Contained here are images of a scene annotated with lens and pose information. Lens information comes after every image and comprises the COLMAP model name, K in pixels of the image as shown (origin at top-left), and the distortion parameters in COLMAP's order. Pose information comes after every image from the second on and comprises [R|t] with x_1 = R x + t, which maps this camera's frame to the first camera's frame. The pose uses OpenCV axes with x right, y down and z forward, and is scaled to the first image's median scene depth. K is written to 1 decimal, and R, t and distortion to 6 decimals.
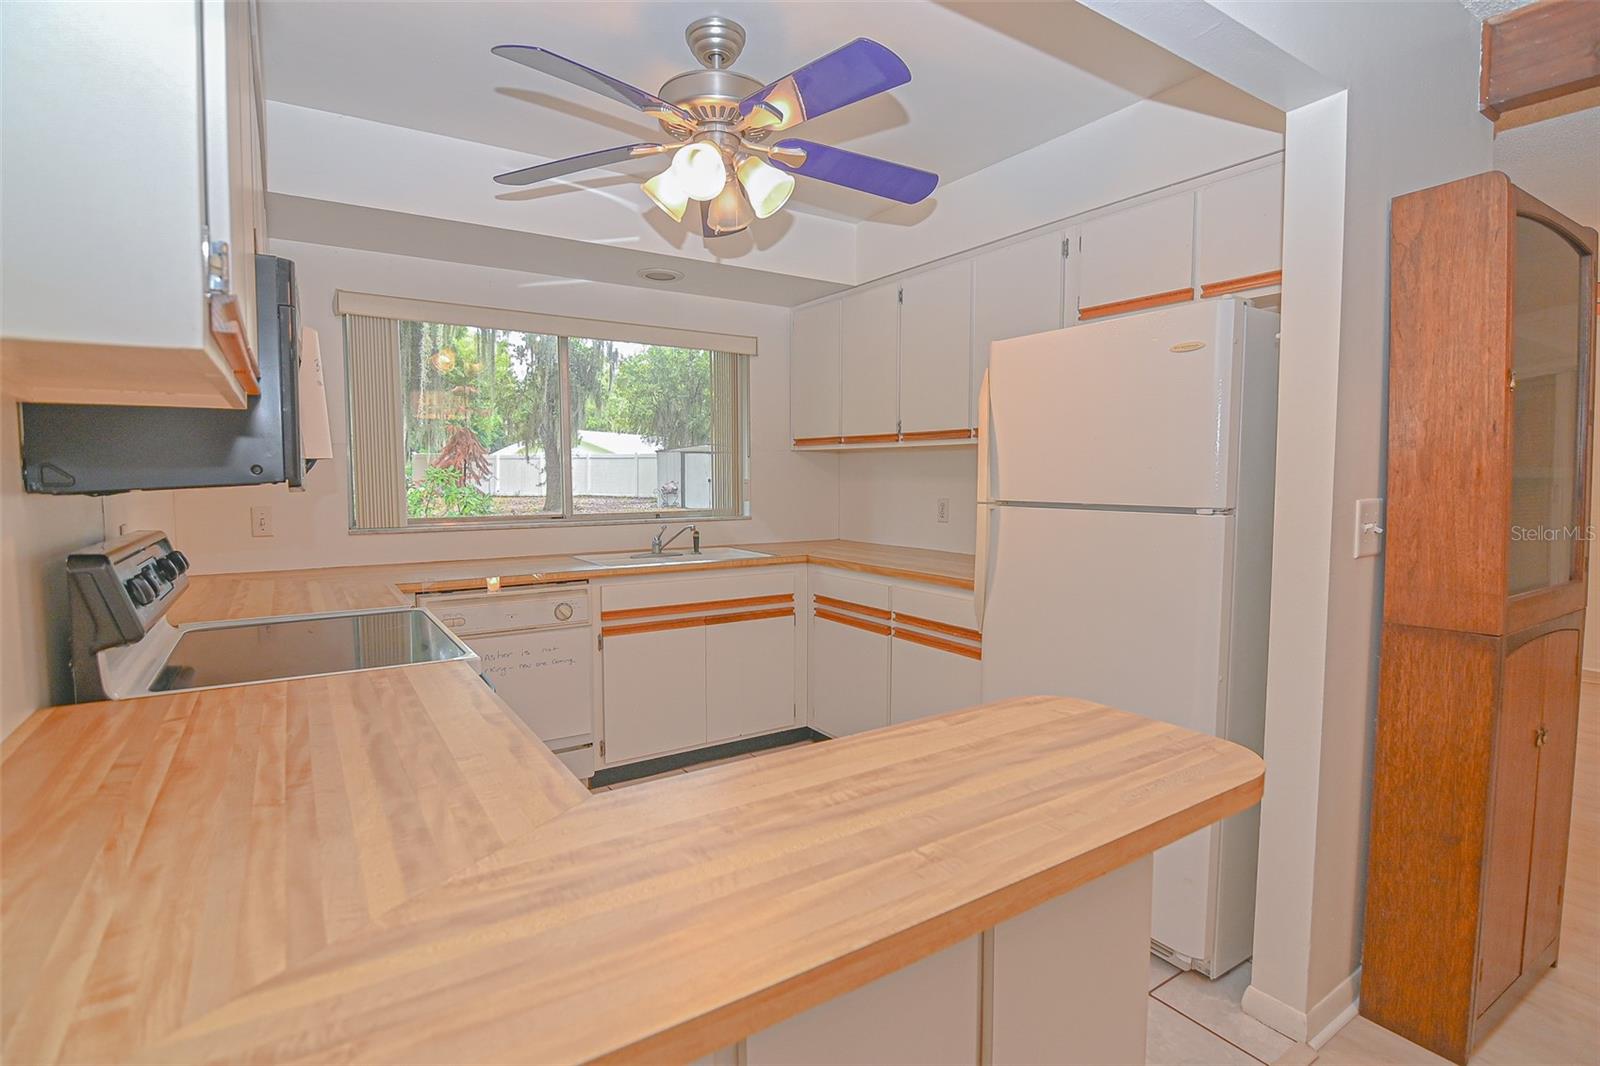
lens RADIAL K [[784.0, 0, 813.5], [0, 784.0, 529.3], [0, 0, 1]] dist [-0.005351, -0.014247]
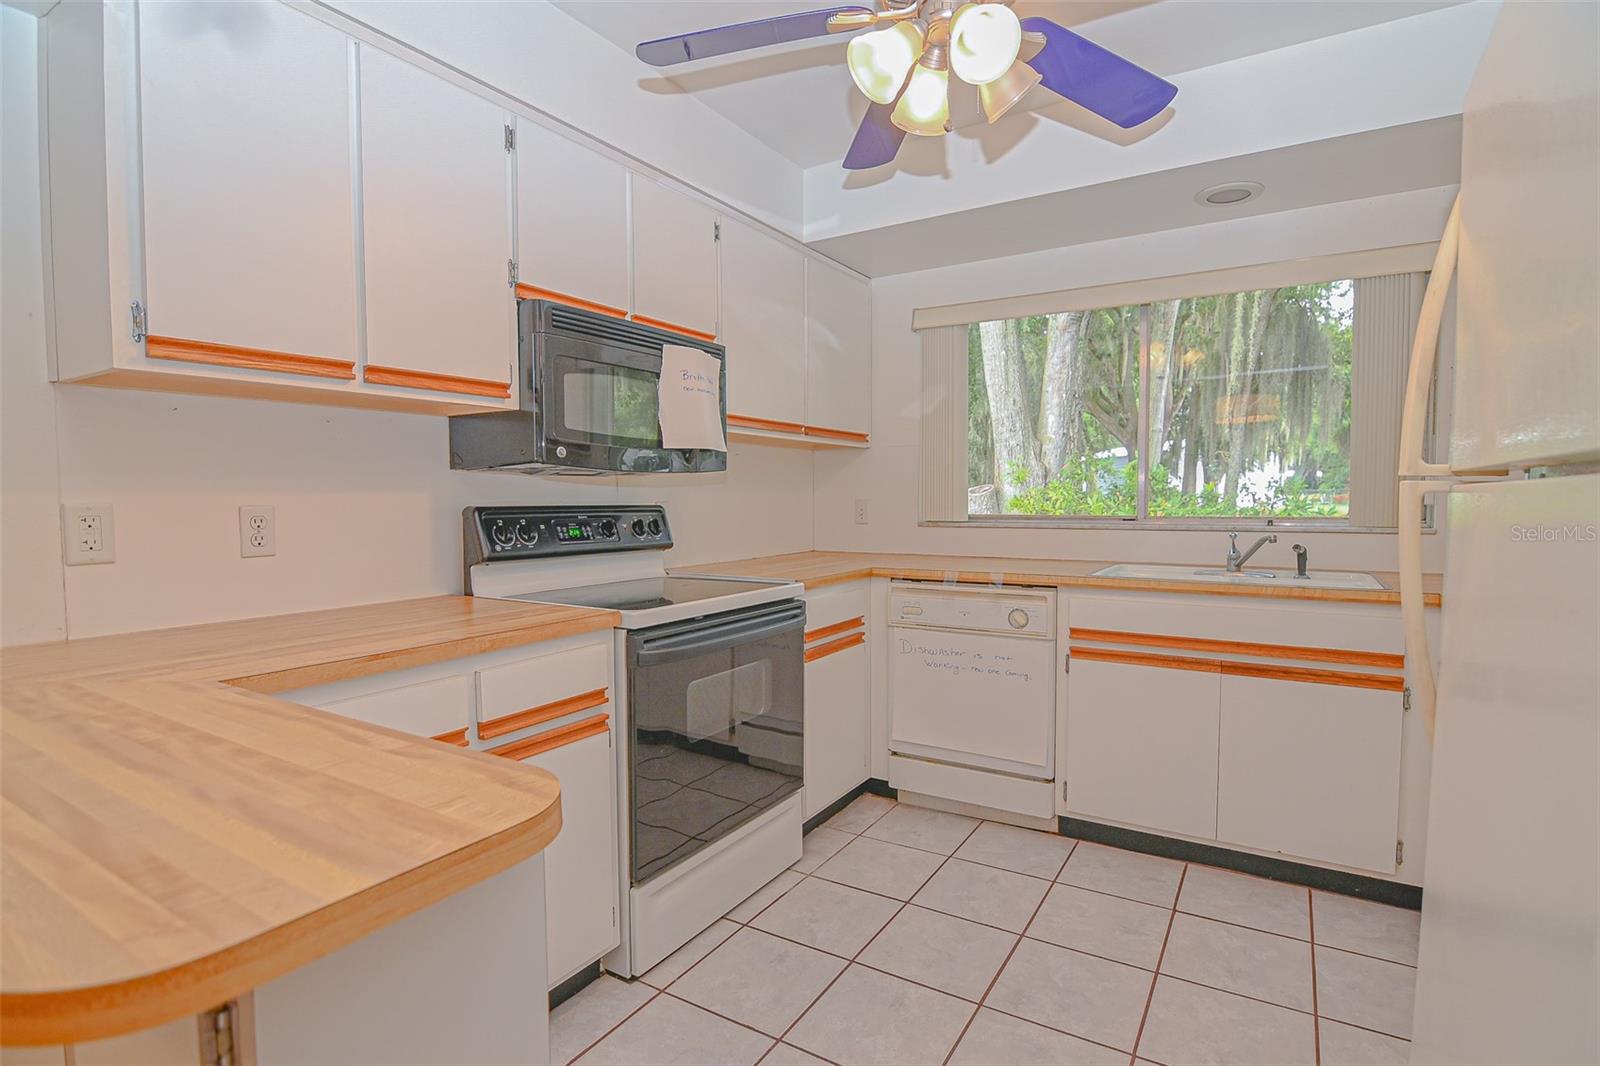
lens RADIAL K [[784.0, 0, 813.5], [0, 784.0, 529.3], [0, 0, 1]] dist [-0.005351, -0.014247]
pose [[0.423120, 0.036871, -0.905323, 0.443249], [-0.060972, 0.998065, 0.012152, 0.009192], [0.904020, 0.050058, 0.424550, 0.477229]]
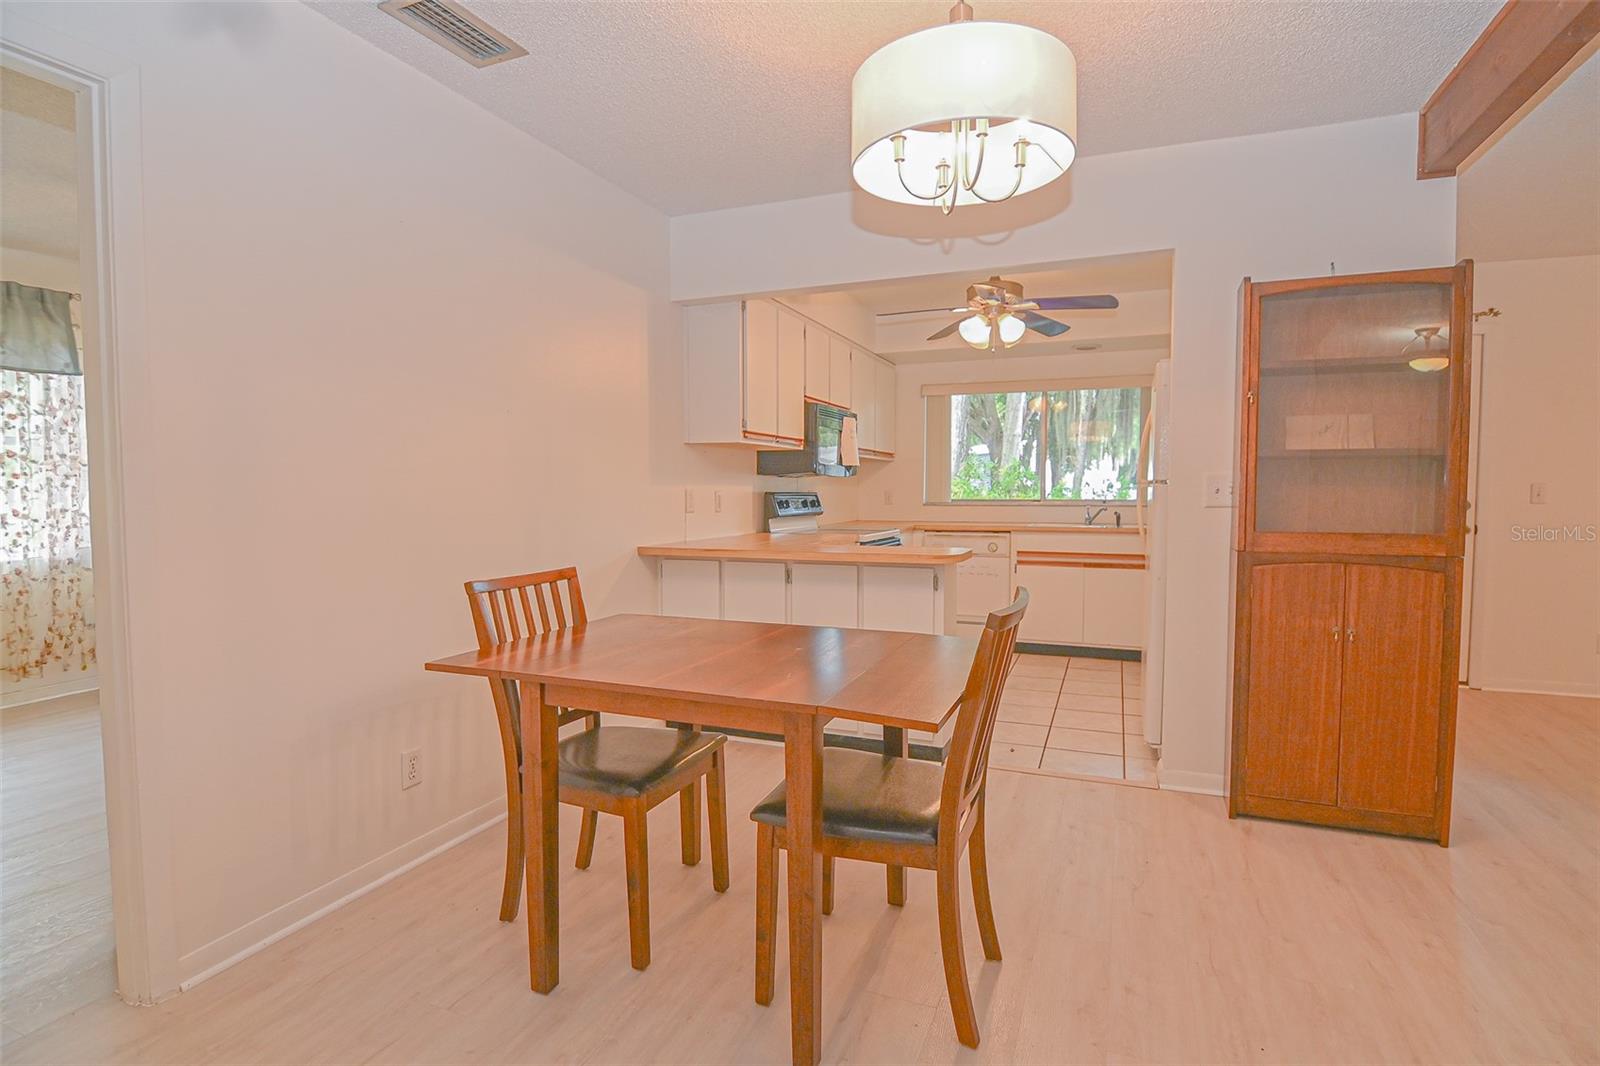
lens RADIAL K [[784.0, 0, 813.5], [0, 784.0, 529.3], [0, 0, 1]] dist [-0.005351, -0.014247]
pose [[0.572823, 0.042342, -0.818585, 1.104633], [-0.058686, 0.998221, 0.010567, 0.079072], [0.817576, 0.041987, 0.574289, -0.474108]]
